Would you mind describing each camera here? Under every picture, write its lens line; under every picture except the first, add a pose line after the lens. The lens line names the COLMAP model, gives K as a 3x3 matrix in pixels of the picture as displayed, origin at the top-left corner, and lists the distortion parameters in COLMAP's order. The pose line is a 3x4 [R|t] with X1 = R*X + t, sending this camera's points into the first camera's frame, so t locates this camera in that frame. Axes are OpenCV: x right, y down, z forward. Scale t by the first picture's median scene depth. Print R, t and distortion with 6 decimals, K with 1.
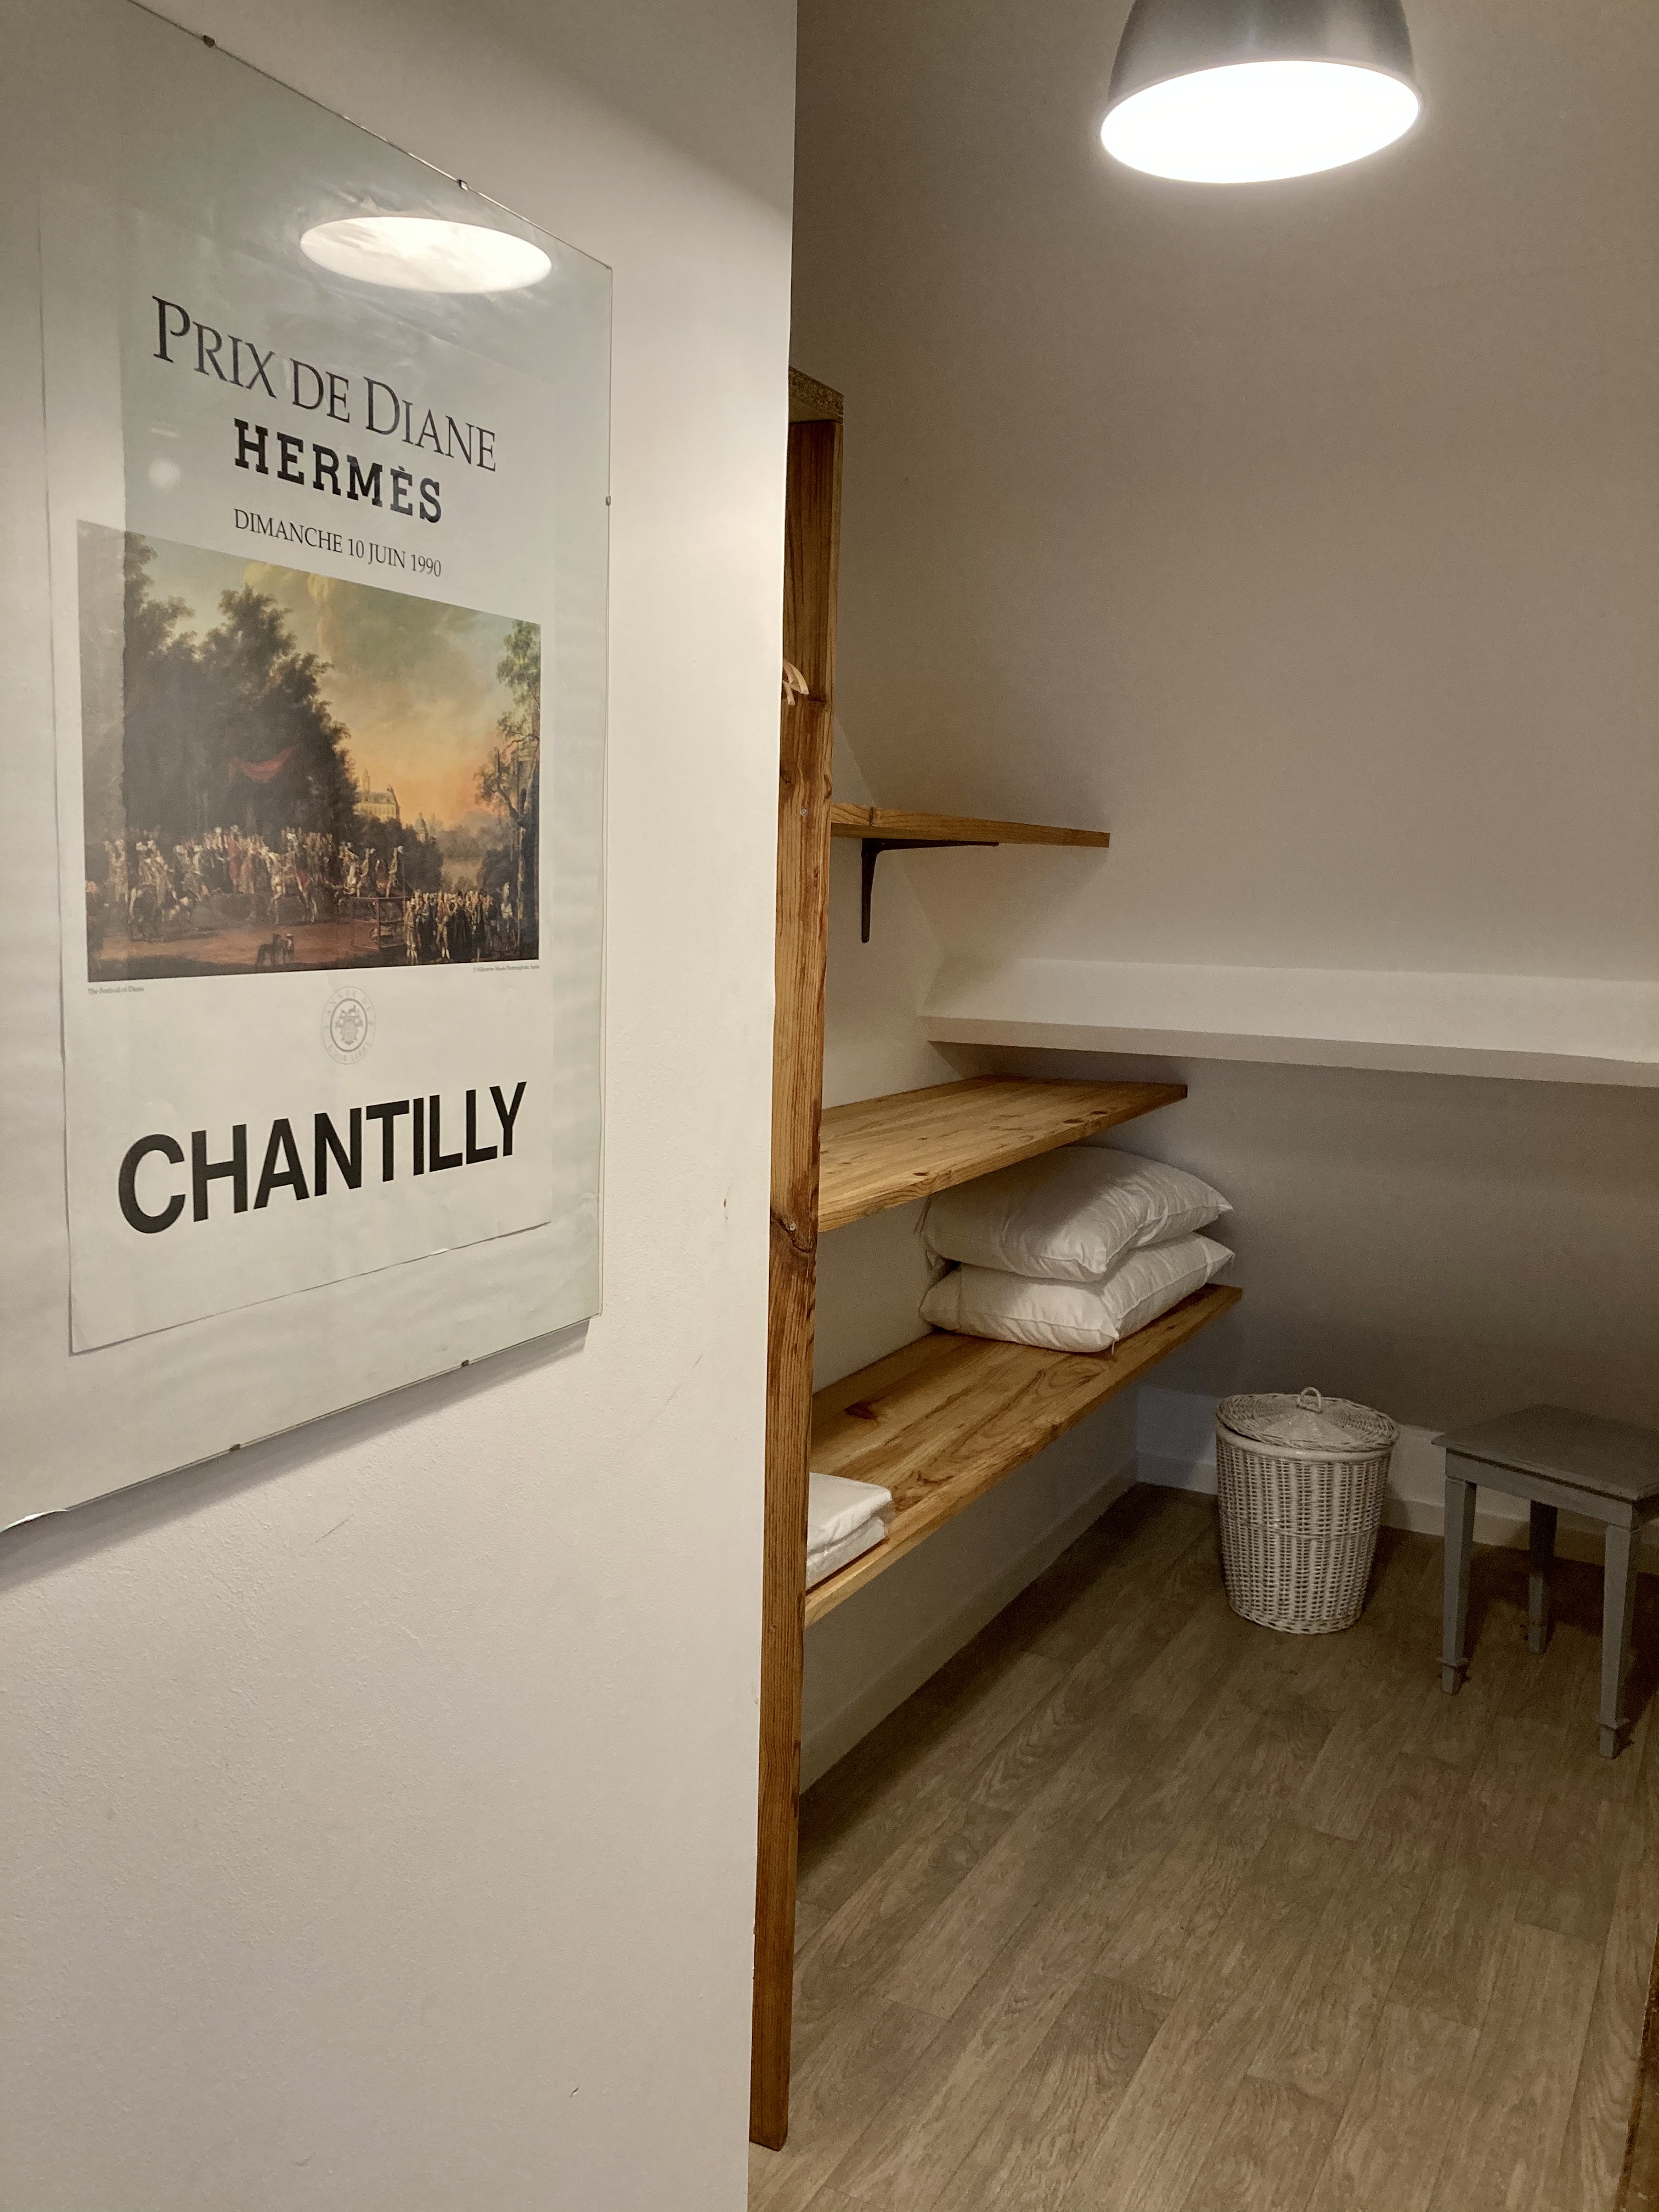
lens RADIAL K [[1793.2, 0, 829.5], [0, 1793.2, 1106.0], [0, 0, 1]] dist [0.078463, -0.291992]
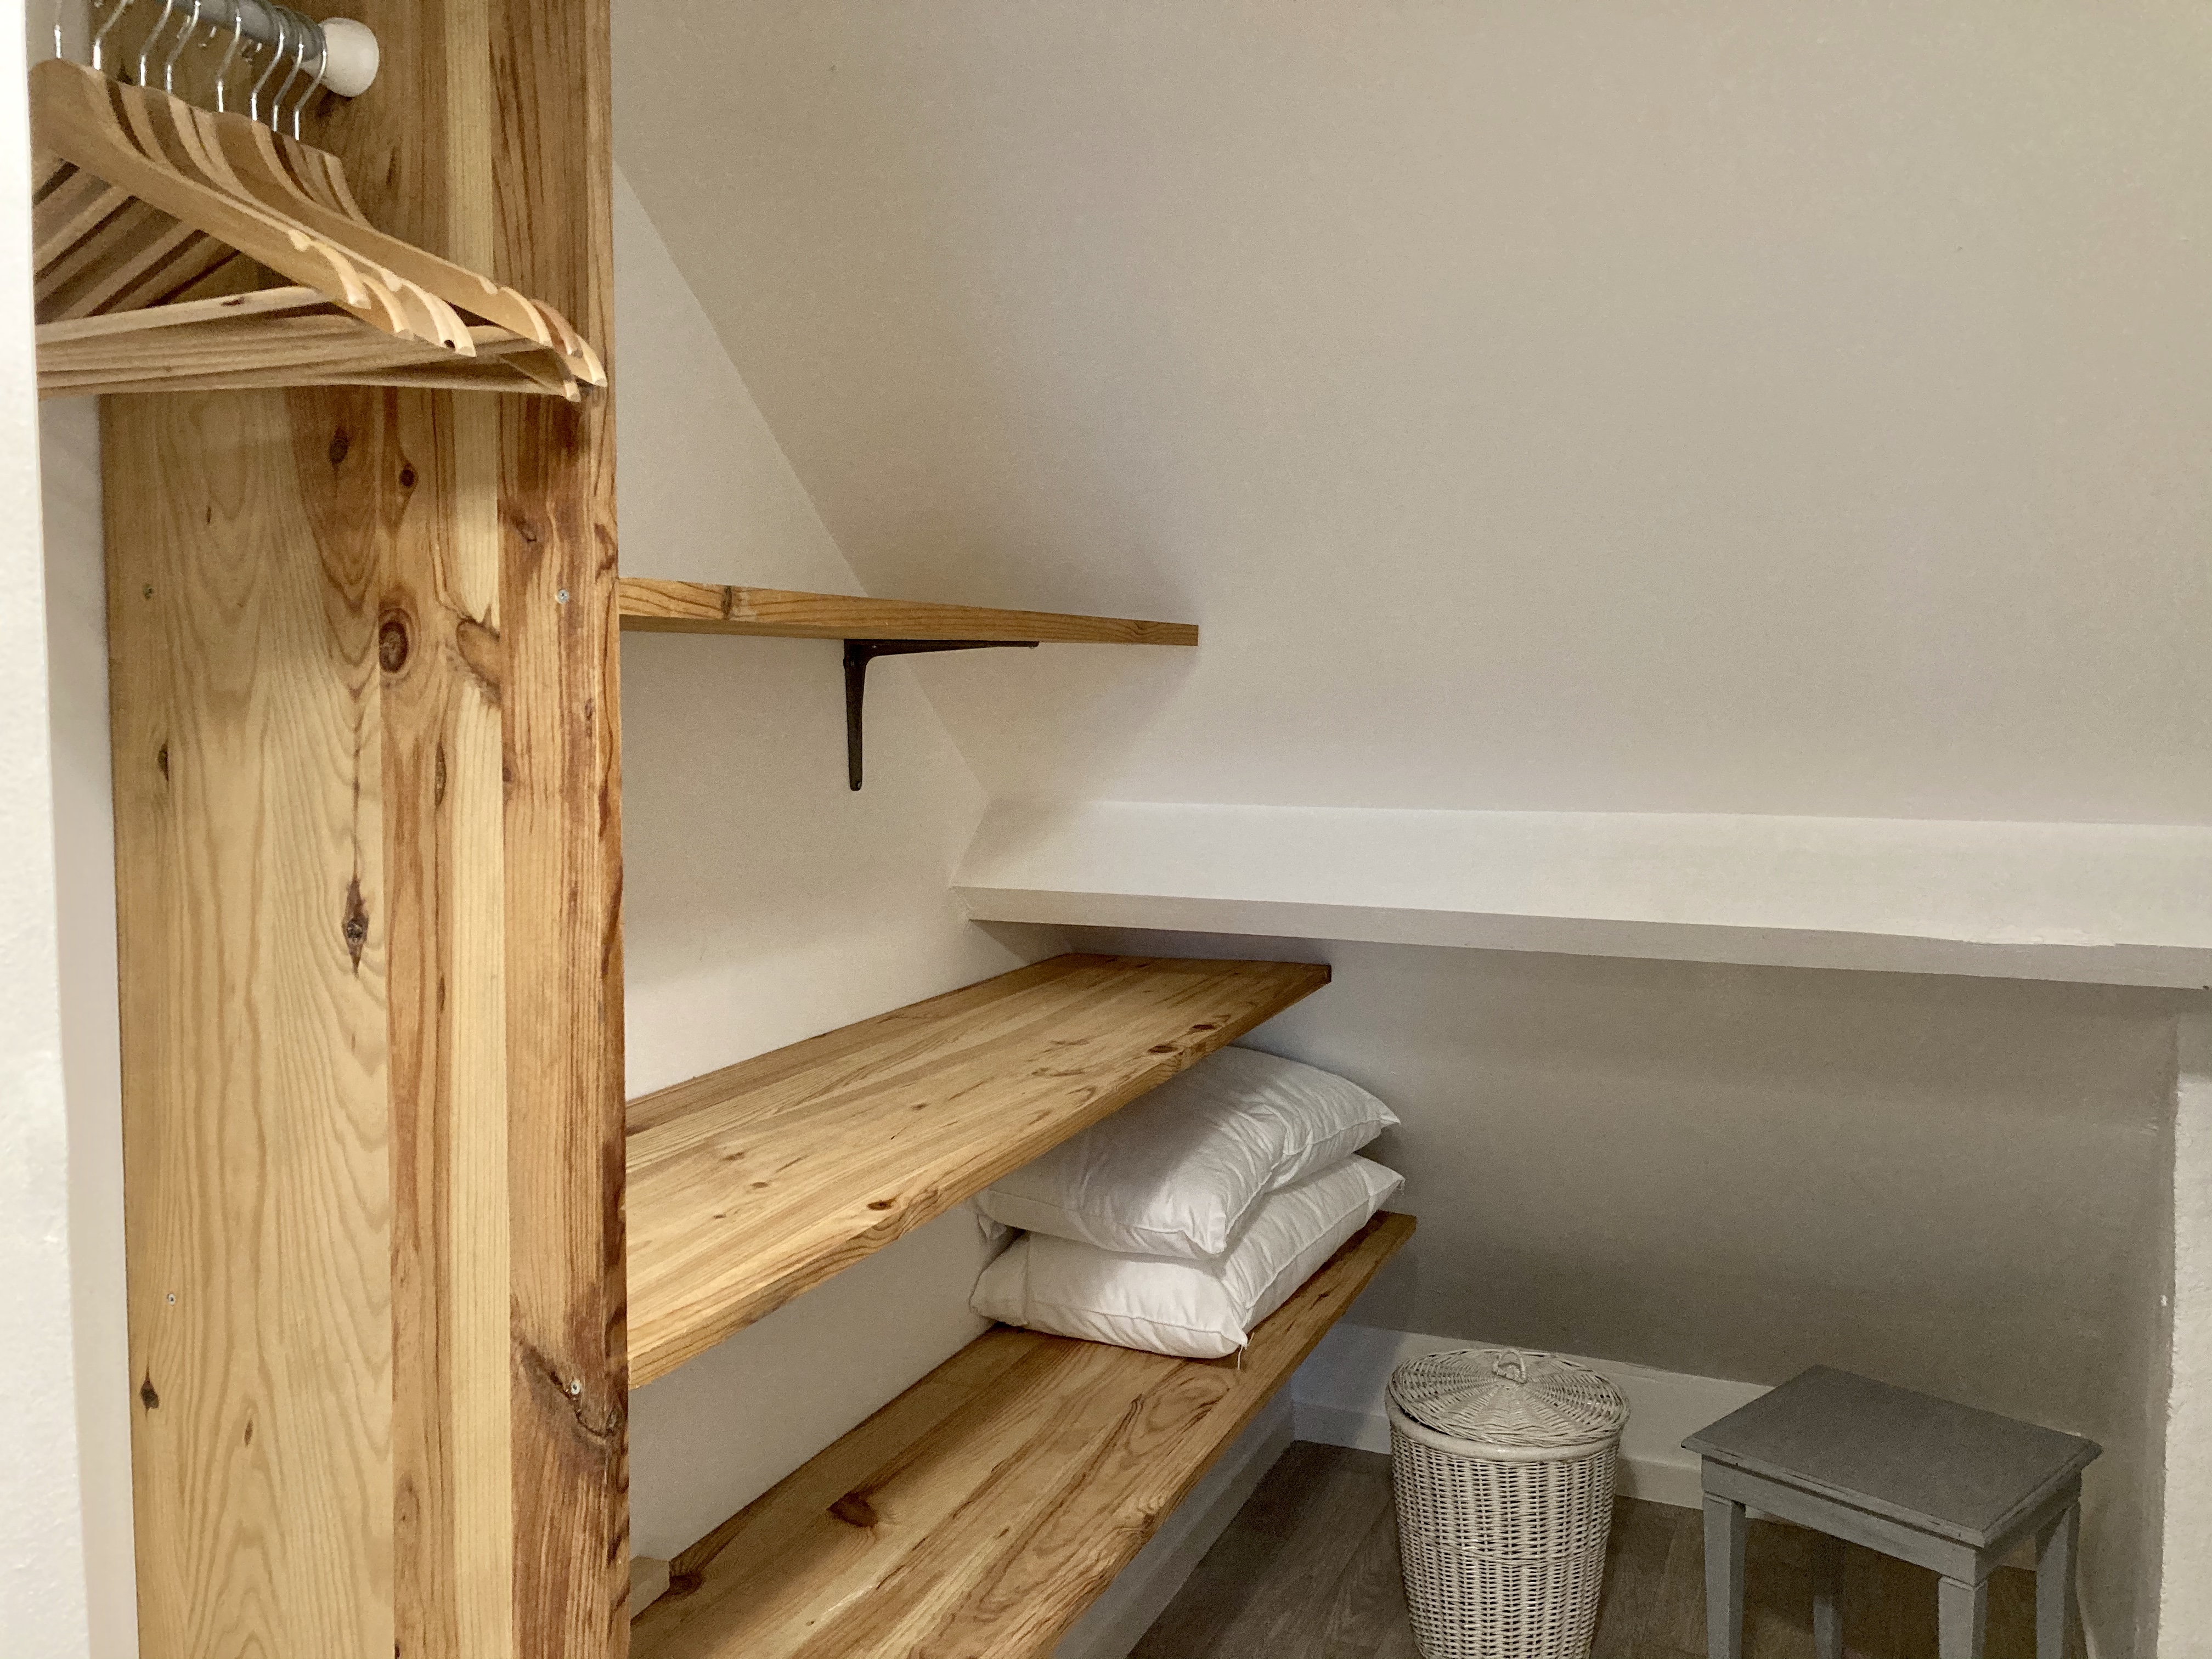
lens RADIAL K [[1815.0, 0, 1106.0], [0, 1815.0, 829.5], [0, 0, 1]] dist [-0.001244, -0.004646]
pose [[0.997330, -0.032504, 0.065401, 0.064605], [0.035228, 0.998540, -0.040946, -0.041848], [-0.063975, 0.043141, 0.997019, 0.283730]]
